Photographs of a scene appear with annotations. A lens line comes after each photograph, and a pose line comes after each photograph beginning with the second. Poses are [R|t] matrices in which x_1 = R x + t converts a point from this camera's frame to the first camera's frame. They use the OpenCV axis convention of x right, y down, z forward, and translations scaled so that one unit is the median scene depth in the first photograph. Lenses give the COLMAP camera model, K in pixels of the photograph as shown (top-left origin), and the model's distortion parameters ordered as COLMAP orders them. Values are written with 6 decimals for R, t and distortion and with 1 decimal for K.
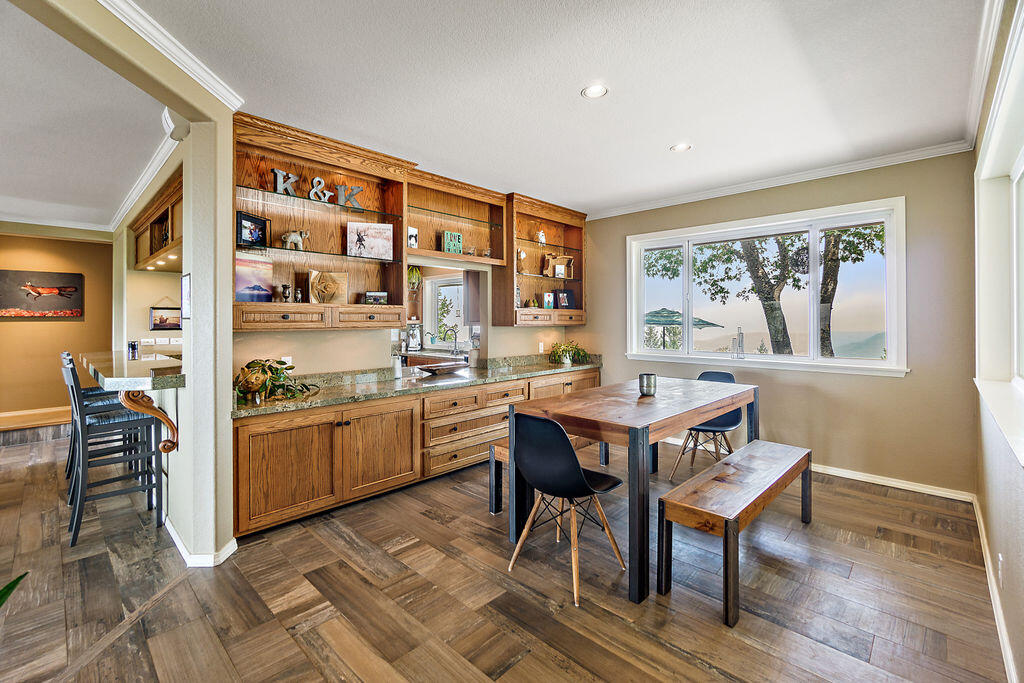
lens RADIAL K [[454.0, 0, 509.0], [0, 454.0, 316.1], [0, 0, 1]] dist [-0.000754, -0.000030]
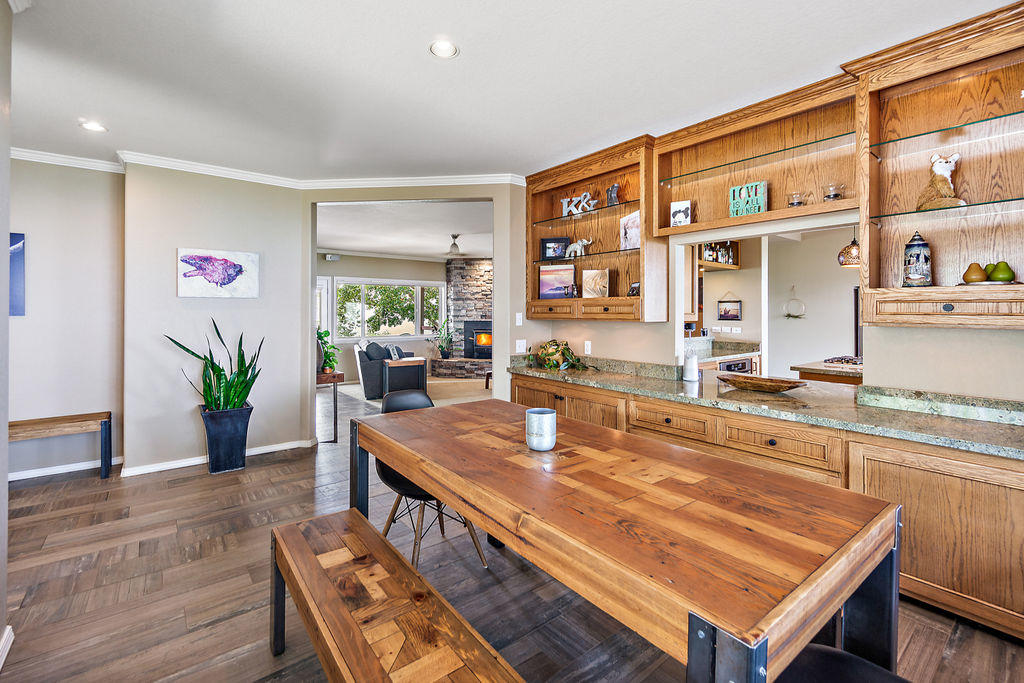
lens RADIAL K [[454.0, 0, 509.0], [0, 454.0, 316.1], [0, 0, 1]] dist [-0.000754, -0.000030]
pose [[-0.137511, 0.011208, -0.990437, 0.732374], [0.007091, 0.999921, 0.010331, 0.006099], [0.990475, -0.005603, -0.137579, 0.884954]]
